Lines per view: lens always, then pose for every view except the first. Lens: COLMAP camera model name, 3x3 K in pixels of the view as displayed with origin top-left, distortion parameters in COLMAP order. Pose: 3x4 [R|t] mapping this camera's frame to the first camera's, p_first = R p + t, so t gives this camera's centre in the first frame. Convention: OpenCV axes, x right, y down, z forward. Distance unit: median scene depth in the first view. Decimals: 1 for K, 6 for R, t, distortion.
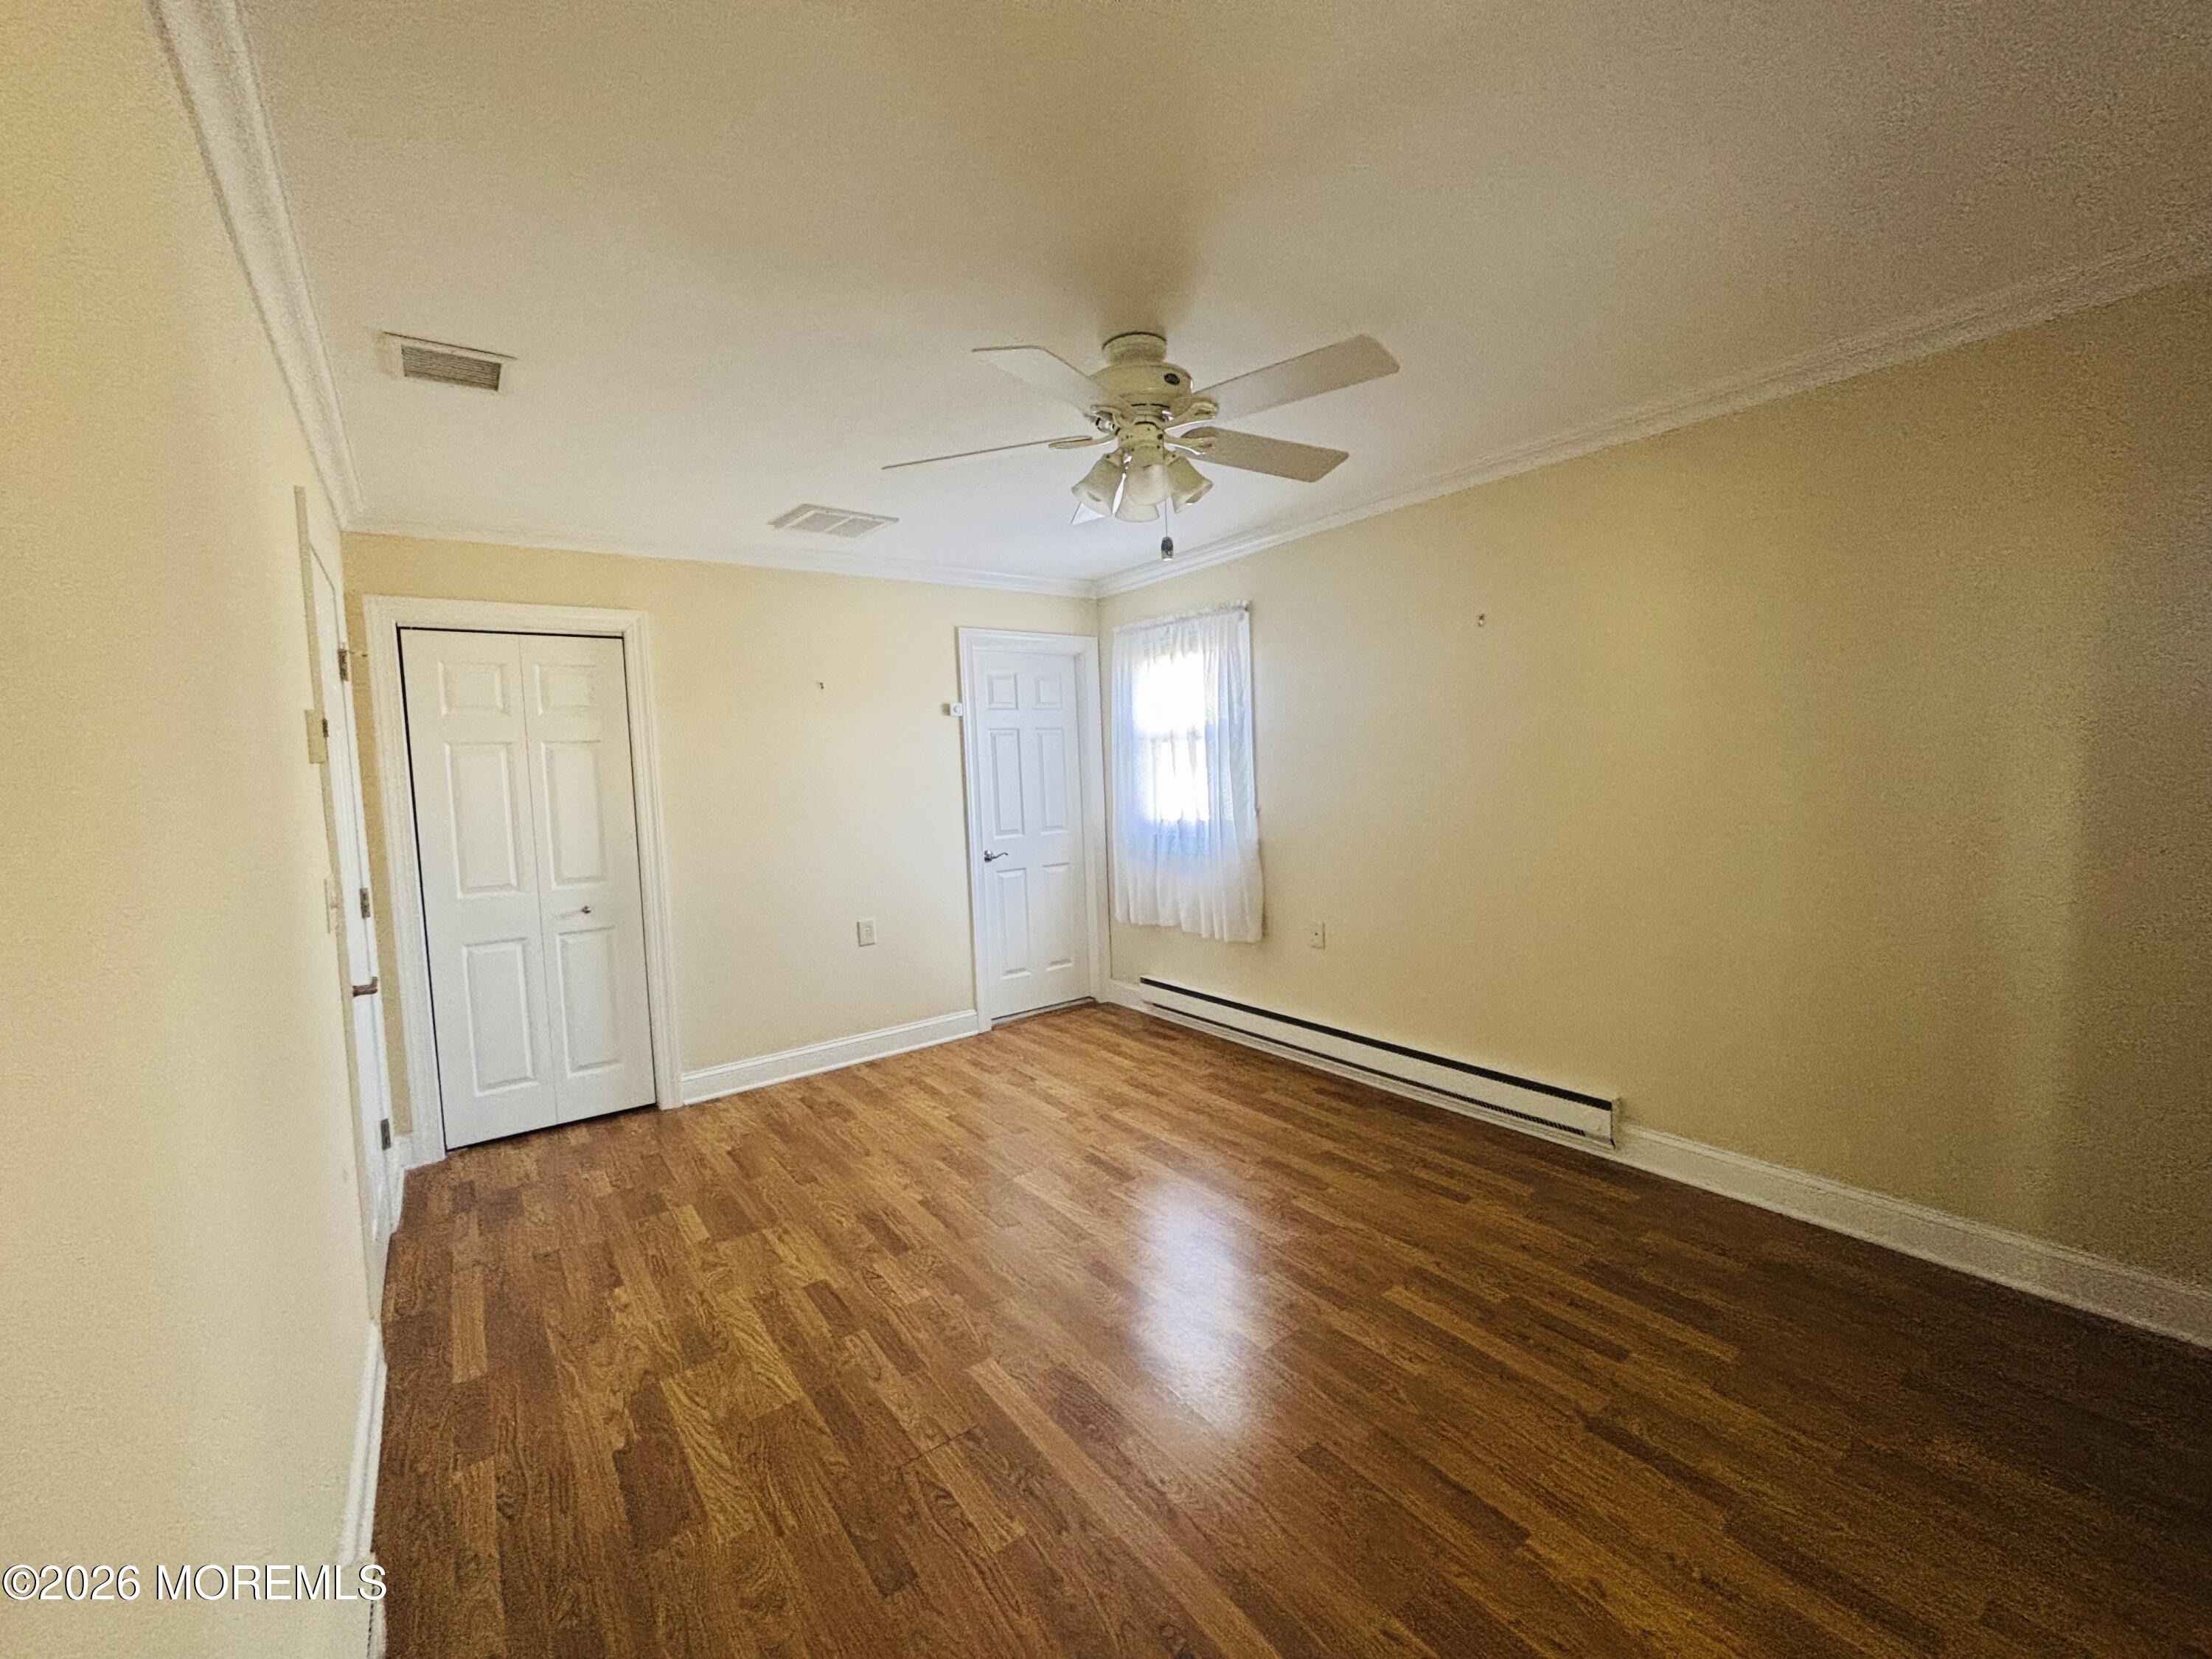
lens RADIAL K [[887.7, 0, 1105.1], [0, 887.7, 830.6], [0, 0, 1]] dist [0.017817, -0.008473]
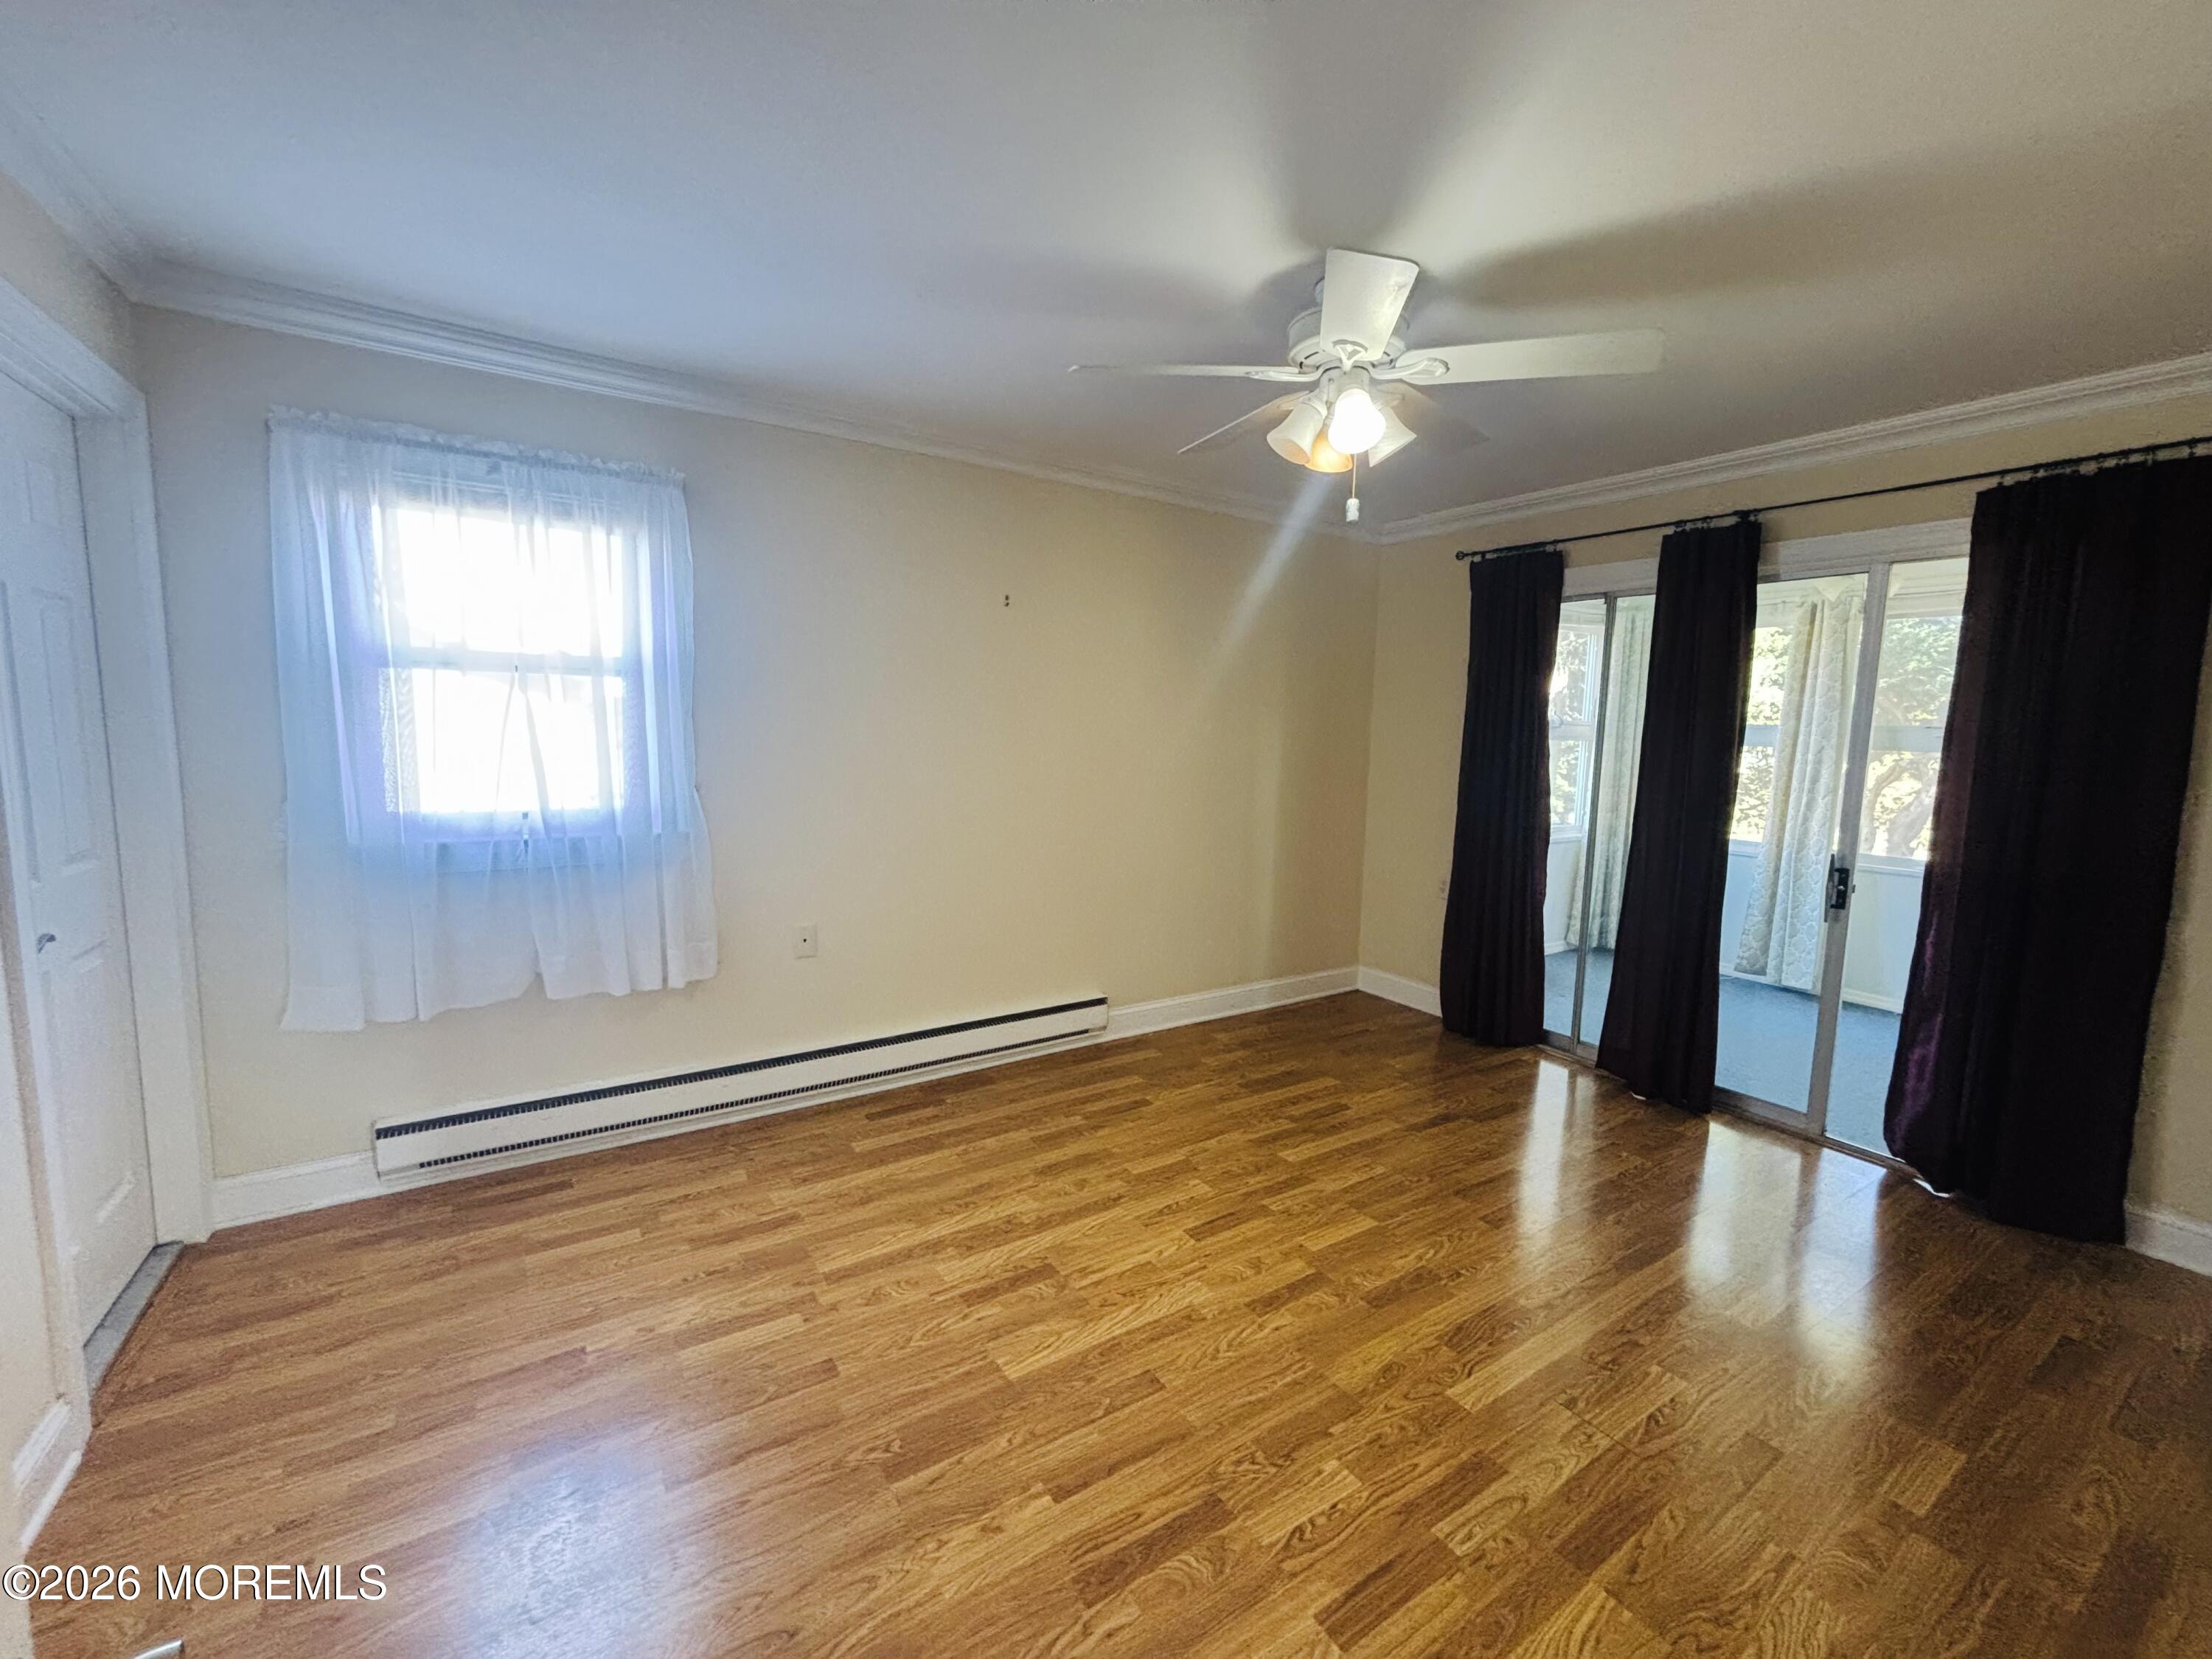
lens RADIAL K [[887.7, 0, 1105.1], [0, 887.7, 830.6], [0, 0, 1]] dist [0.017817, -0.008473]
pose [[0.079433, -0.080837, 0.993557, -0.613074], [0.054156, 0.995584, 0.076672, -0.034262], [-0.995368, 0.047717, 0.083460, 0.763876]]
